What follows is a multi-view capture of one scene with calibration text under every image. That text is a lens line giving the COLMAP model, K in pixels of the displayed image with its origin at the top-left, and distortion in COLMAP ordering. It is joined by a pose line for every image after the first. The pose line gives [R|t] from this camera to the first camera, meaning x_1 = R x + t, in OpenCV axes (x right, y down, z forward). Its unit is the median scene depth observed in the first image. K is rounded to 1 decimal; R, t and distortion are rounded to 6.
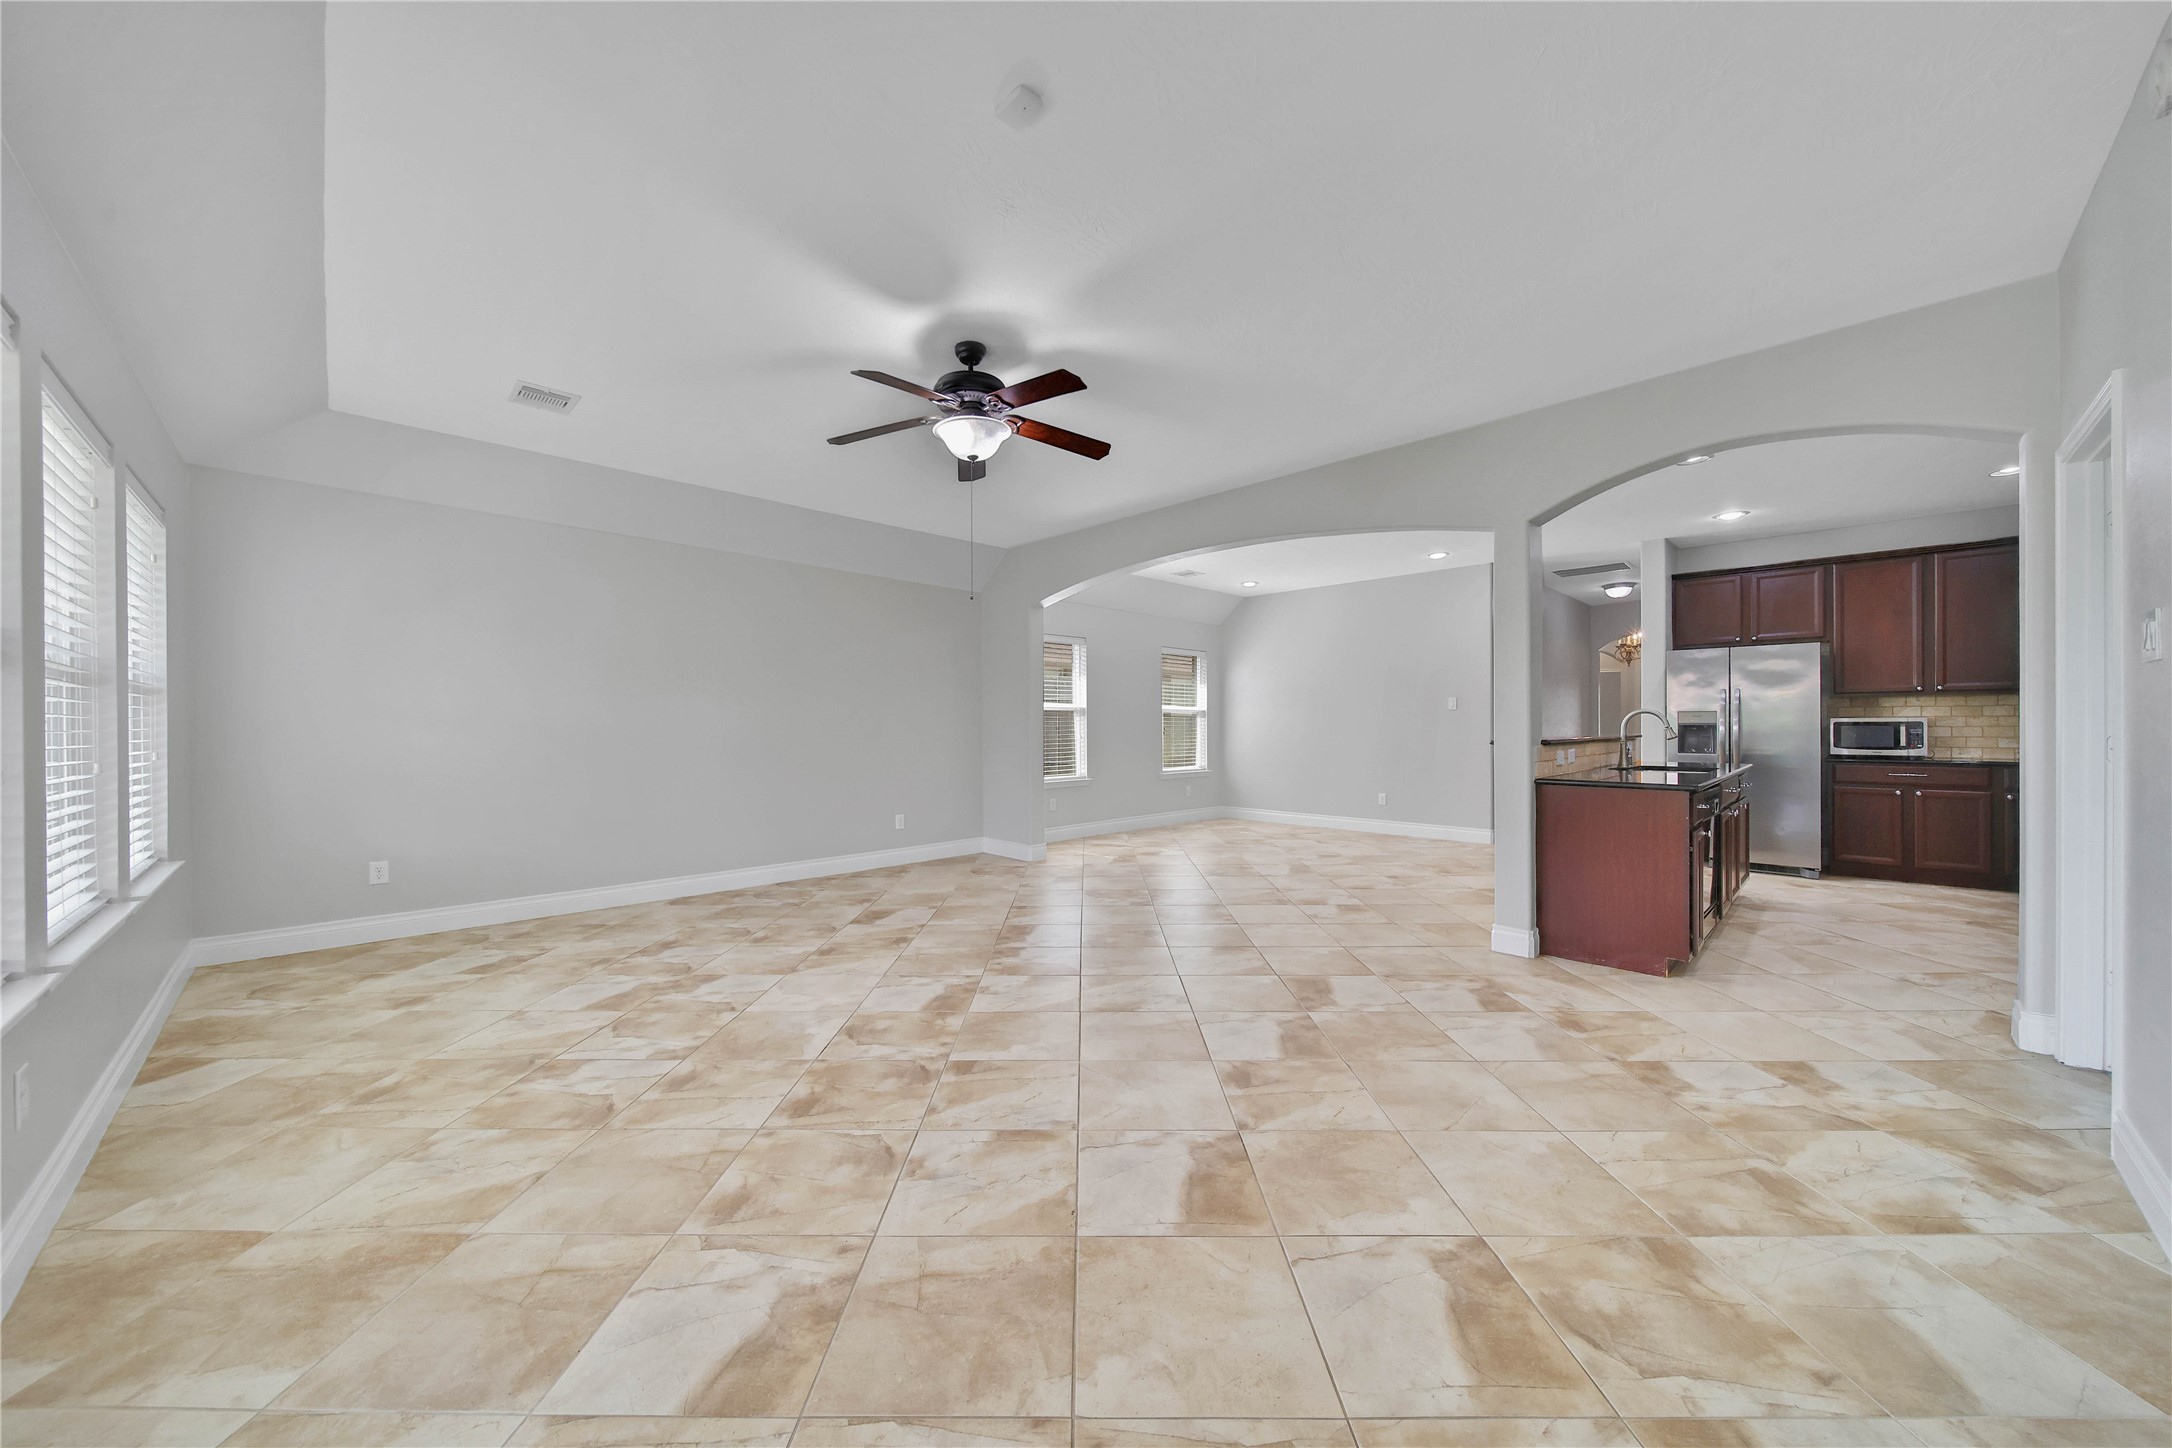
lens RADIAL K [[769.7, 0, 1085.1], [0, 769.7, 727.4], [0, 0, 1]] dist [0.001167, -0.001499]
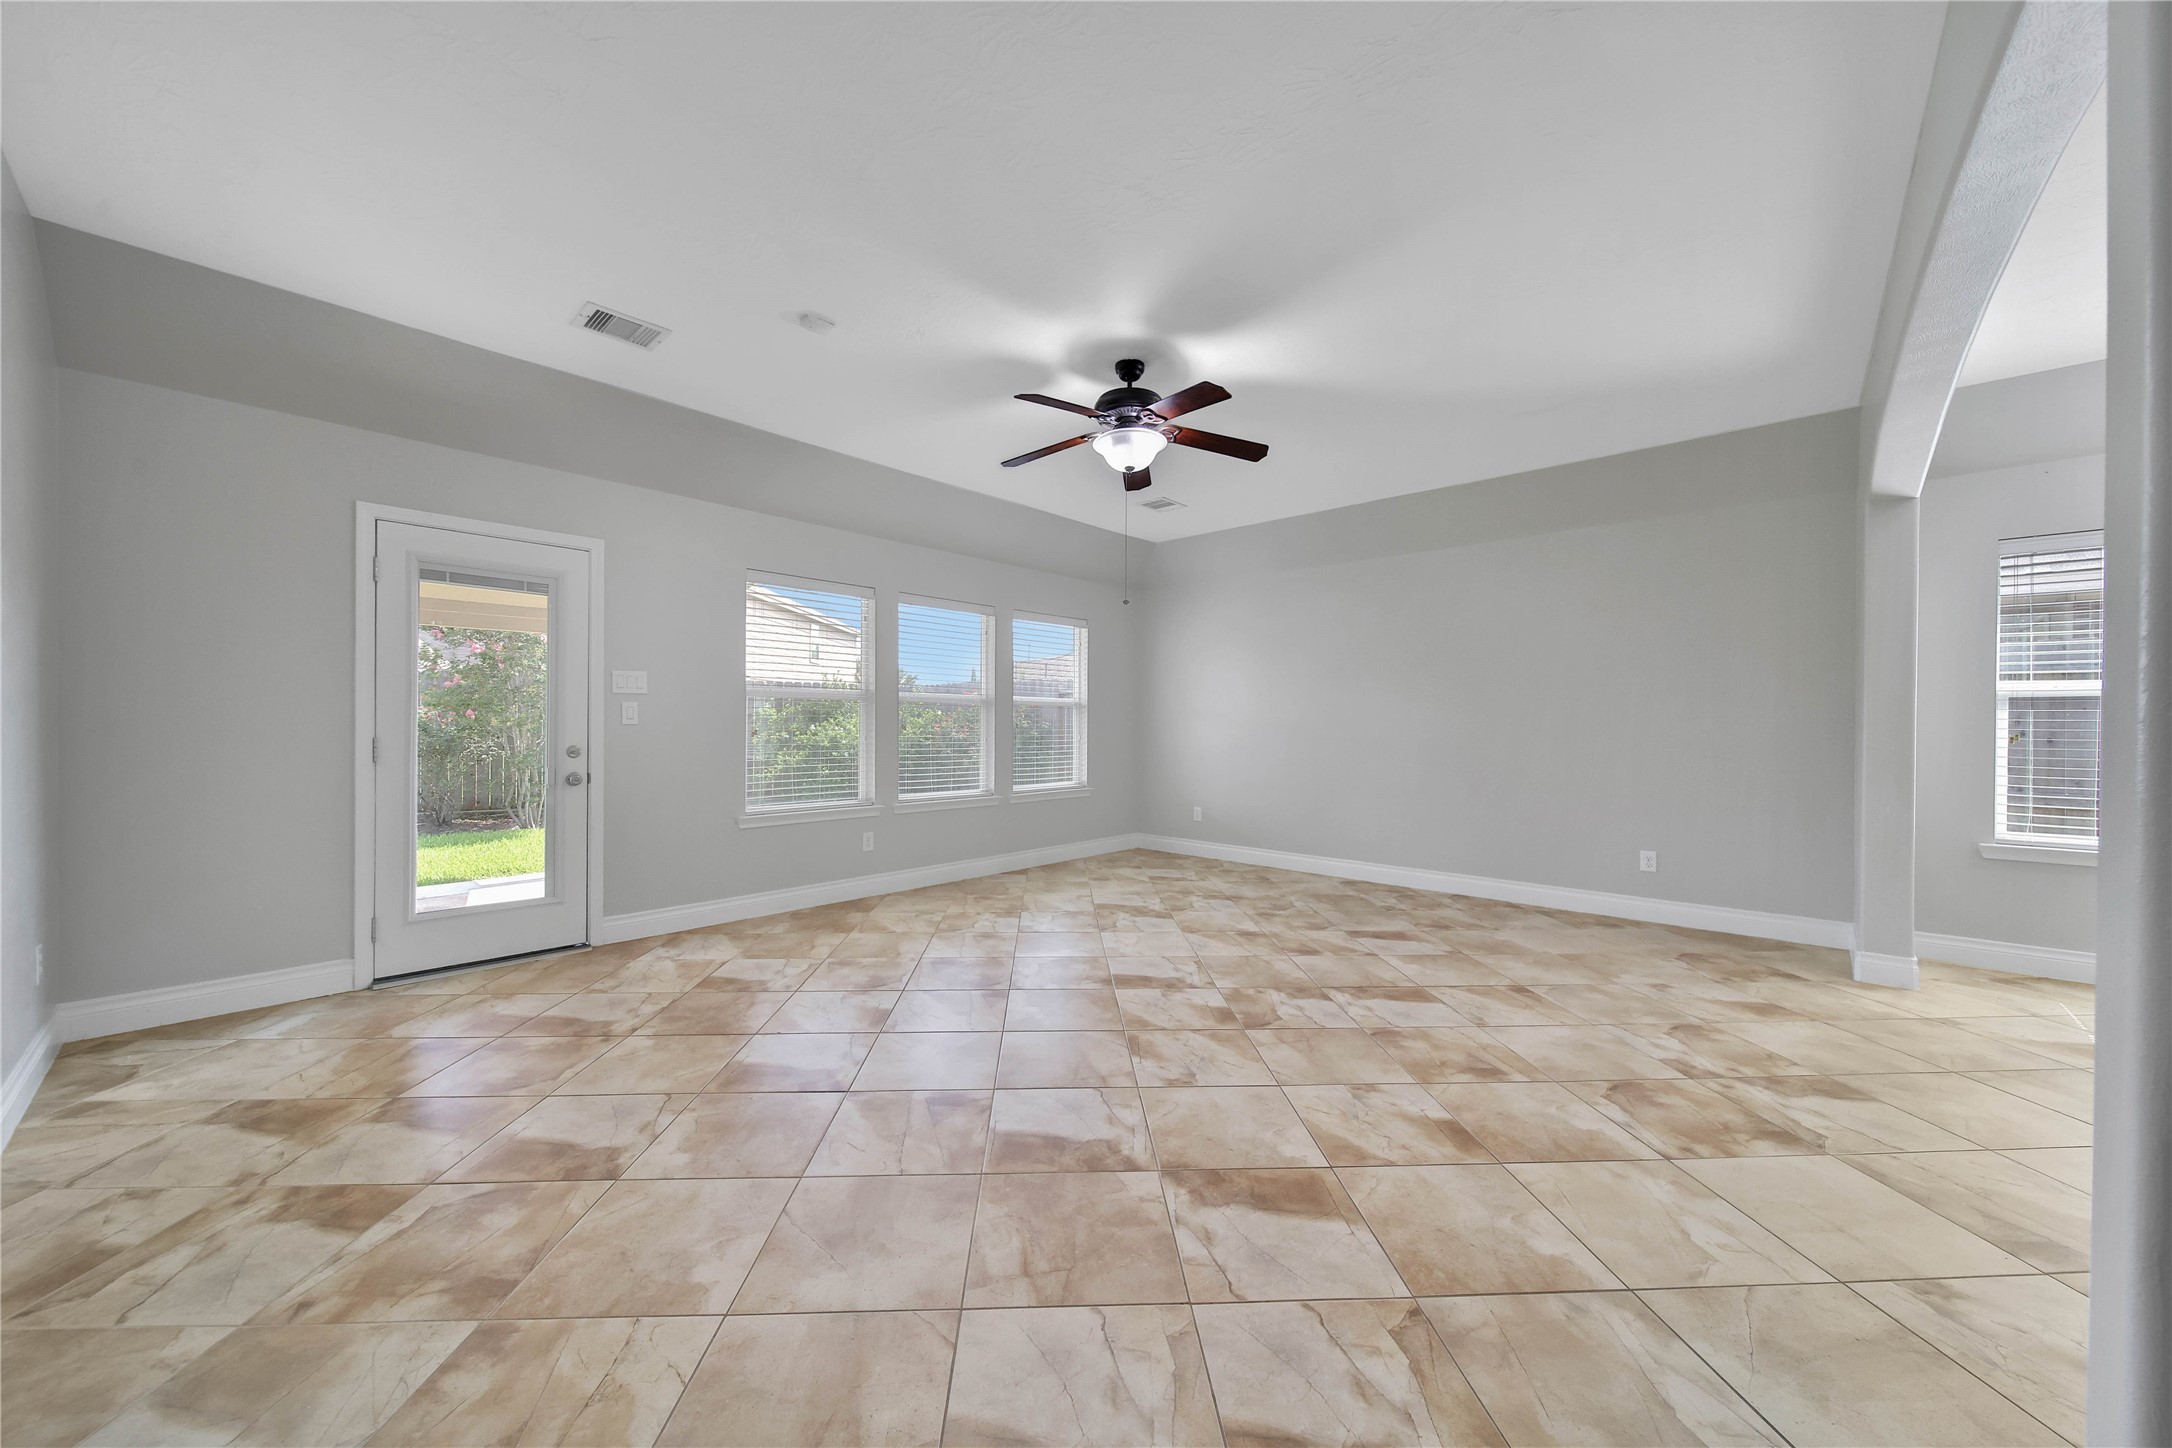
lens RADIAL K [[769.7, 0, 1074.1], [0, 769.7, 729.1], [0, 0, 1]] dist [0.001167, -0.001499]
pose [[0.040532, 0.008204, -0.999145, 0.849865], [-0.008803, 0.999930, 0.007854, -0.002037], [0.999139, 0.008477, 0.040602, 0.830705]]
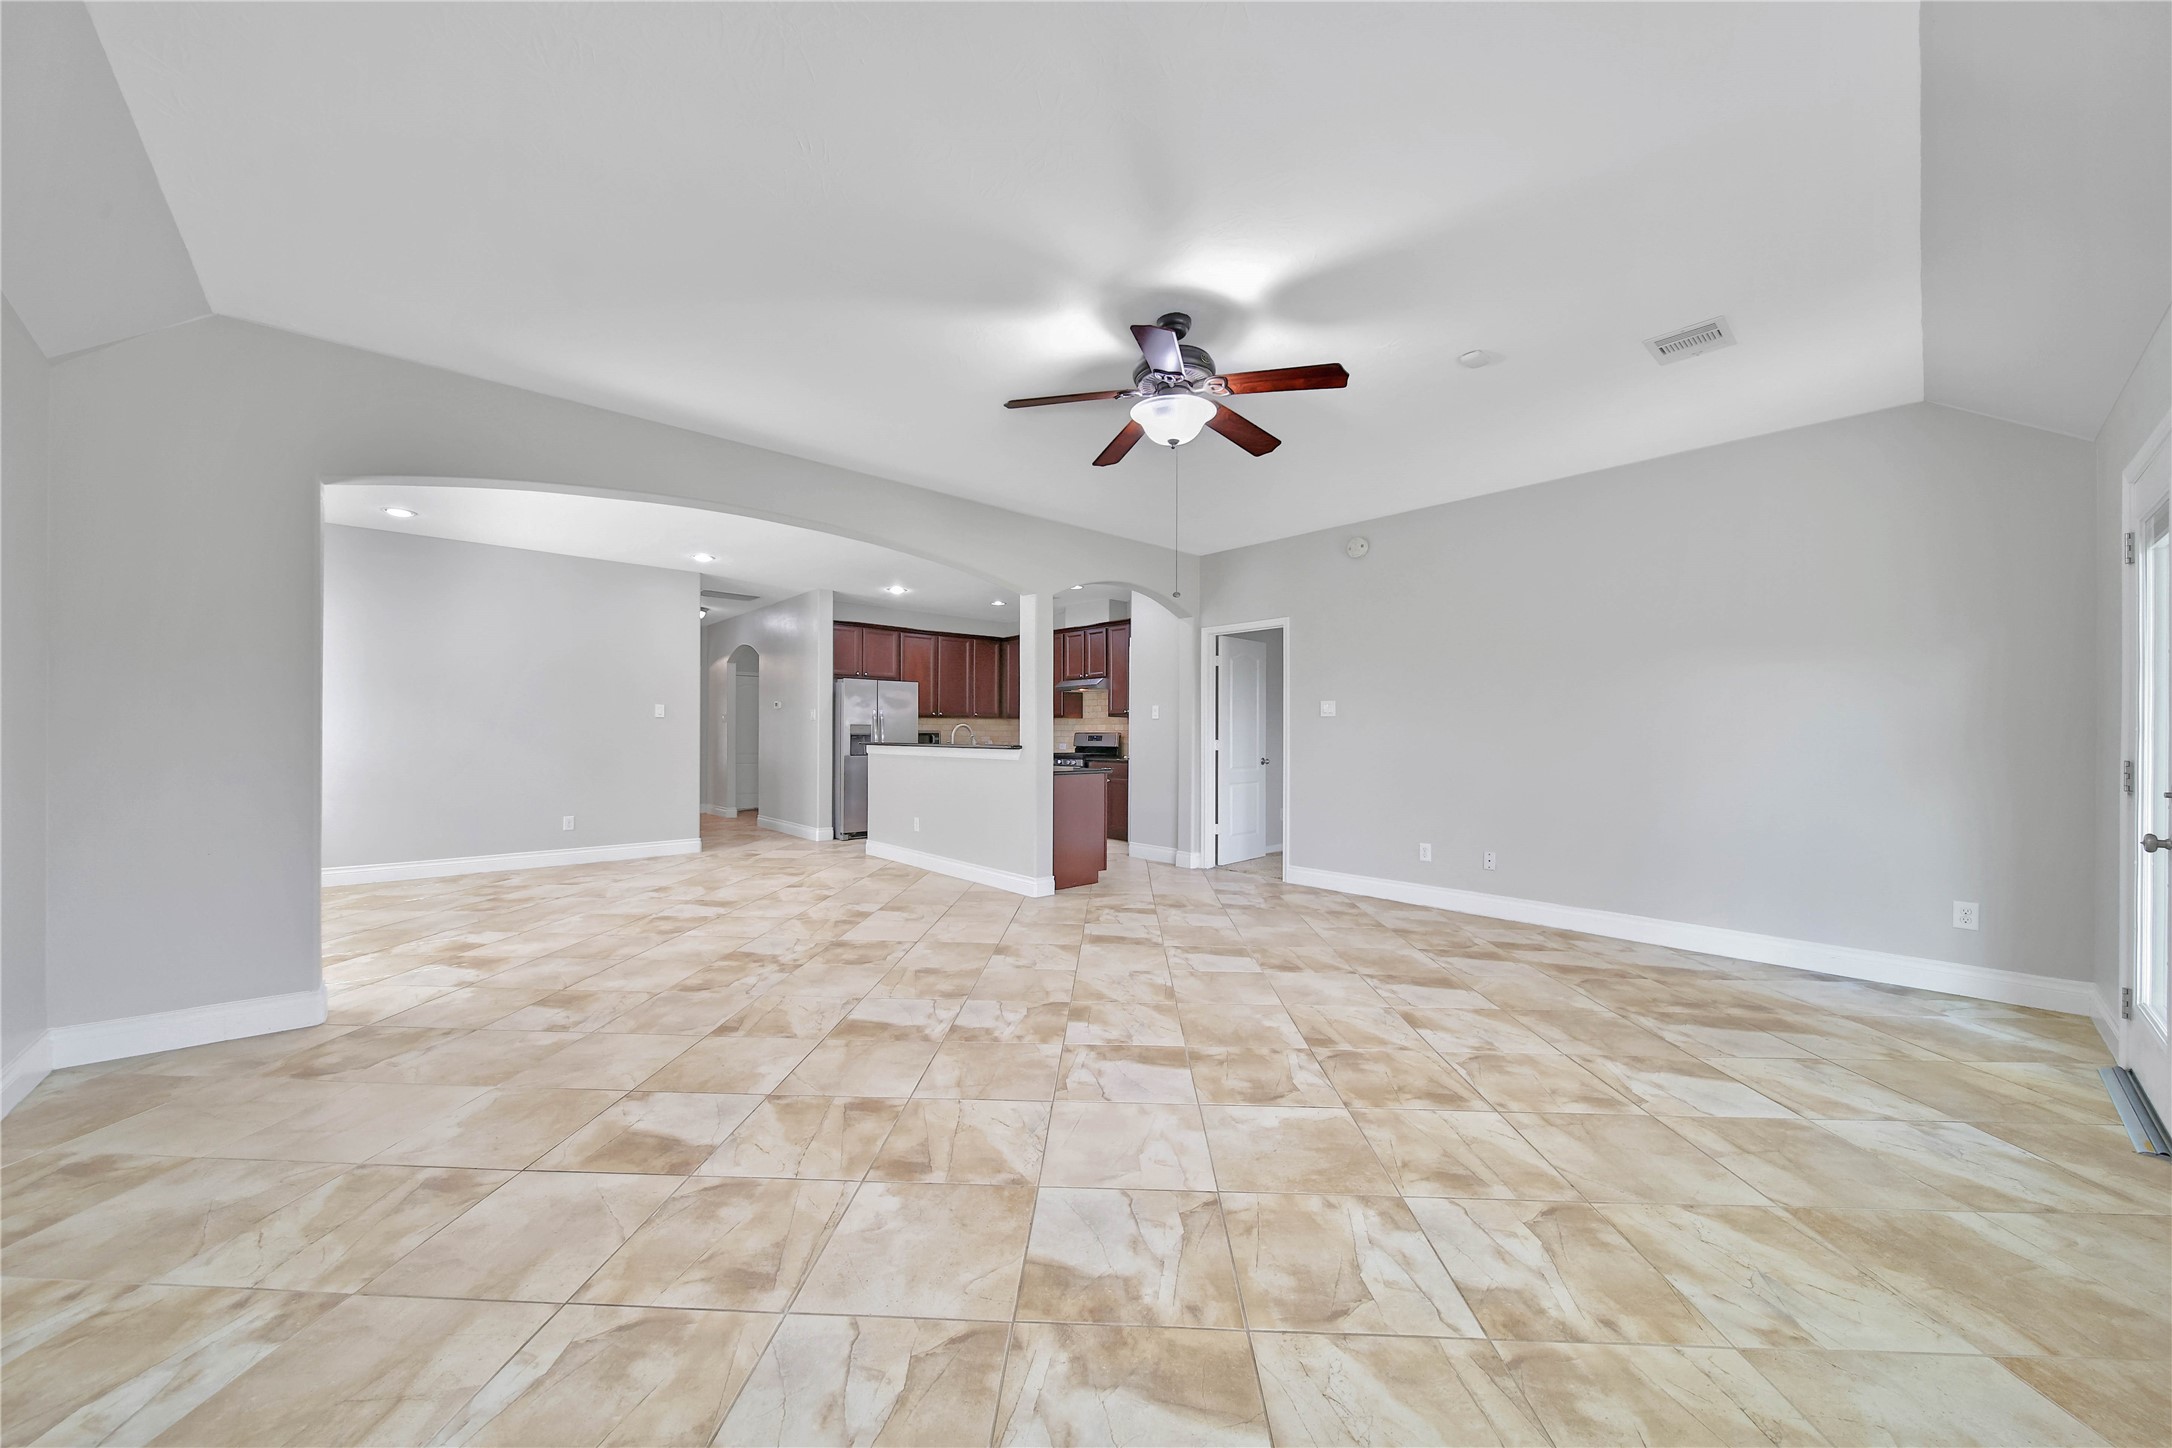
lens RADIAL K [[769.7, 0, 1080.5], [0, 769.7, 733.1], [0, 0, 1]] dist [0.001167, -0.001499]
pose [[0.042144, 0.004323, 0.999102, -0.996237], [-0.000977, 0.999990, -0.004285, -0.000064], [-0.999111, -0.000795, 0.042147, 1.006316]]
